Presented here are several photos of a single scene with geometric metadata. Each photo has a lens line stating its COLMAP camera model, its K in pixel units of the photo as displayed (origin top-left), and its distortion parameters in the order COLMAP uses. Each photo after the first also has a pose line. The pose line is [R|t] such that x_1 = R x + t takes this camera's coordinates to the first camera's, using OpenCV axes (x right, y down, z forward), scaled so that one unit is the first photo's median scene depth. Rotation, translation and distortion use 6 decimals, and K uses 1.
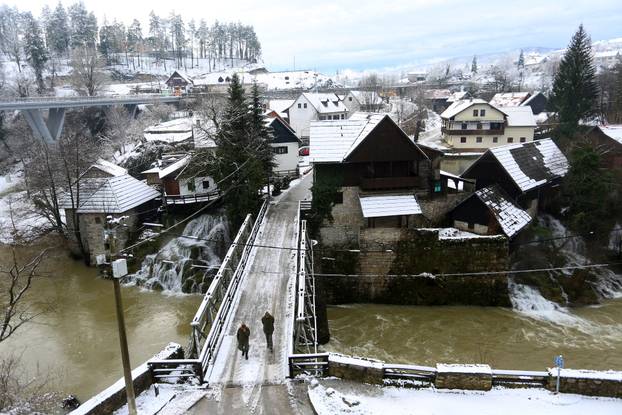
lens RADIAL K [[423.4, 0, 310.0], [0, 423.4, 198.5], [0, 0, 1]] dist [-0.054372, 0.064669]
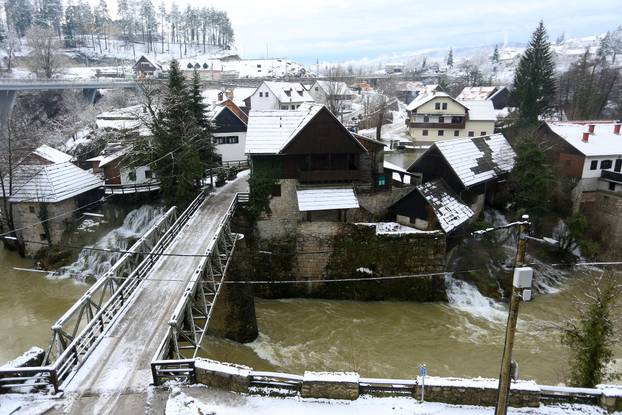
lens RADIAL K [[423.4, 0, 310.0], [0, 423.4, 198.5], [0, 0, 1]] dist [-0.054372, 0.064669]
pose [[0.998794, 0.014075, 0.047033, 0.088860], [-0.015198, 0.999606, 0.023612, -0.006191], [-0.046682, -0.024298, 0.998614, 0.021011]]
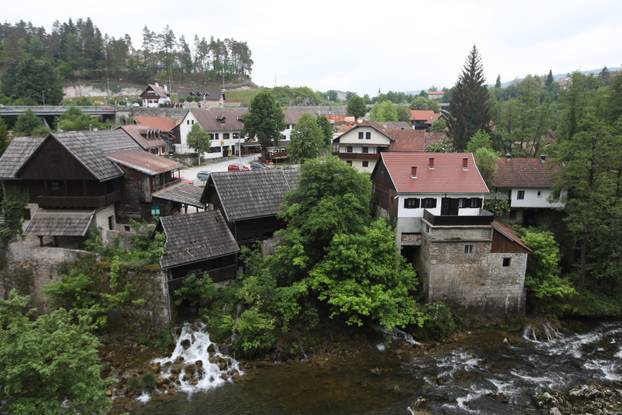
lens RADIAL K [[434.8, 0, 311.0], [0, 434.8, 207.5], [0, 0, 1]] dist [-0.050538, 0.074221]
pose [[0.990151, 0.059342, -0.126807, 0.772117], [-0.062296, 0.997868, -0.019453, -0.035069], [0.125382, 0.027161, 0.991737, 0.068117]]
